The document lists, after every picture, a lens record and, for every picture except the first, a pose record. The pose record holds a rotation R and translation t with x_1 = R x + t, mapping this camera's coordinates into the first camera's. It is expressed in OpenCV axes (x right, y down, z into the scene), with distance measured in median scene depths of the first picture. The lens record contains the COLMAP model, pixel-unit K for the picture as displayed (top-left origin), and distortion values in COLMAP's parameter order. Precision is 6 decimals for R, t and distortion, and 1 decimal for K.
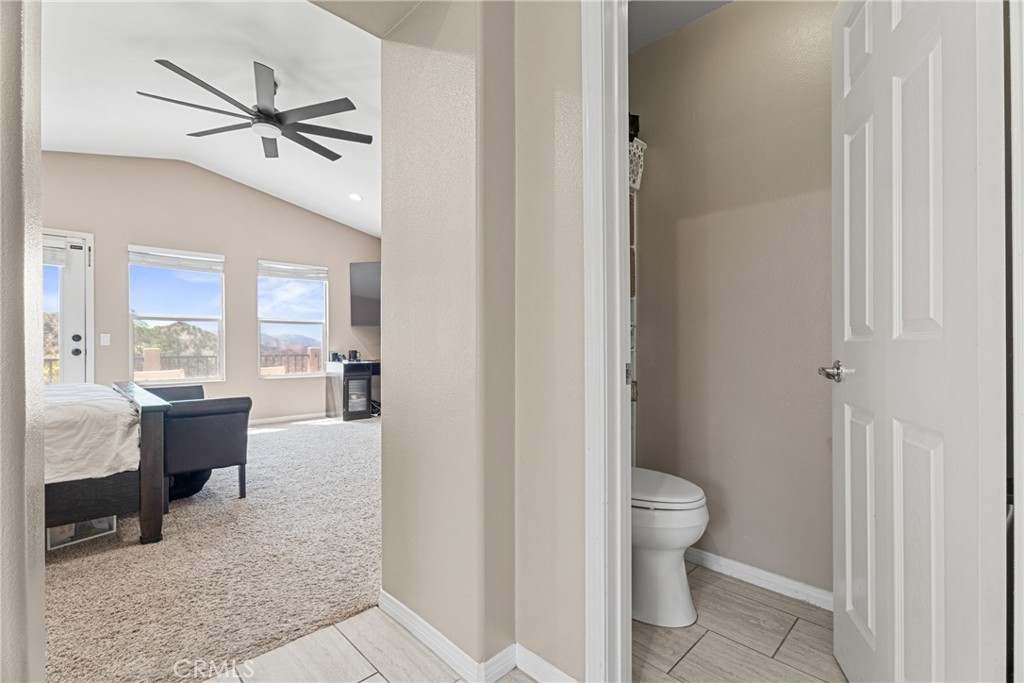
lens RADIAL K [[458.8, 0, 512.4], [0, 458.8, 344.5], [0, 0, 1]] dist [-0.002335, 0.001093]
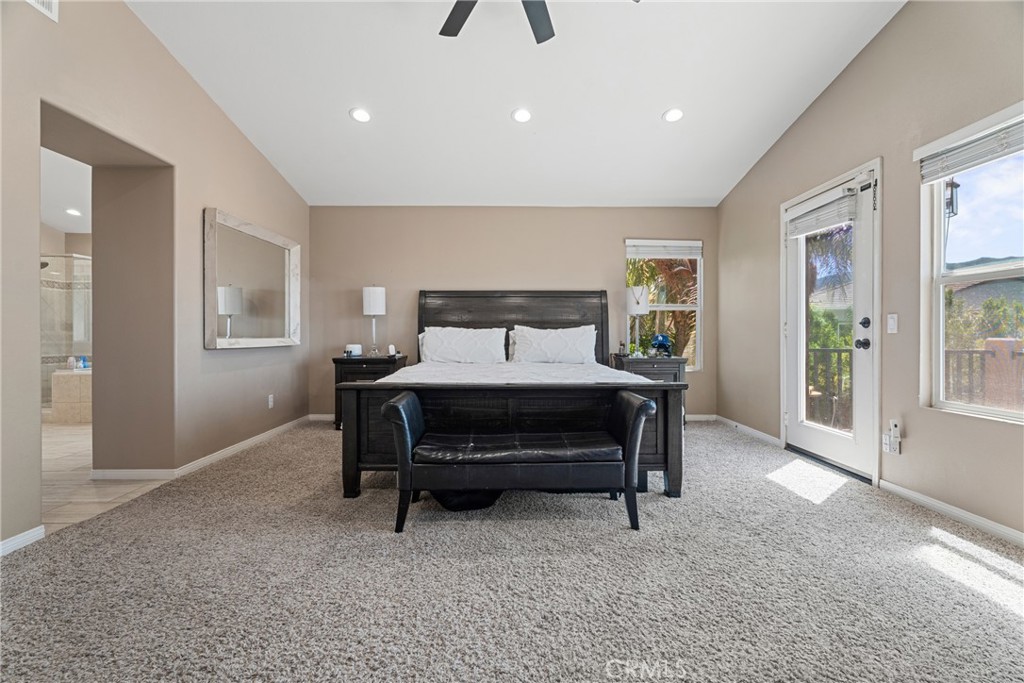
lens RADIAL K [[458.8, 0, 508.8], [0, 458.8, 341.1], [0, 0, 1]] dist [-0.002335, 0.001093]
pose [[-0.694121, 0.019433, -0.719596, -0.104449], [0.009785, 0.999798, 0.017561, -0.004294], [0.719792, 0.005148, -0.694171, 1.082910]]
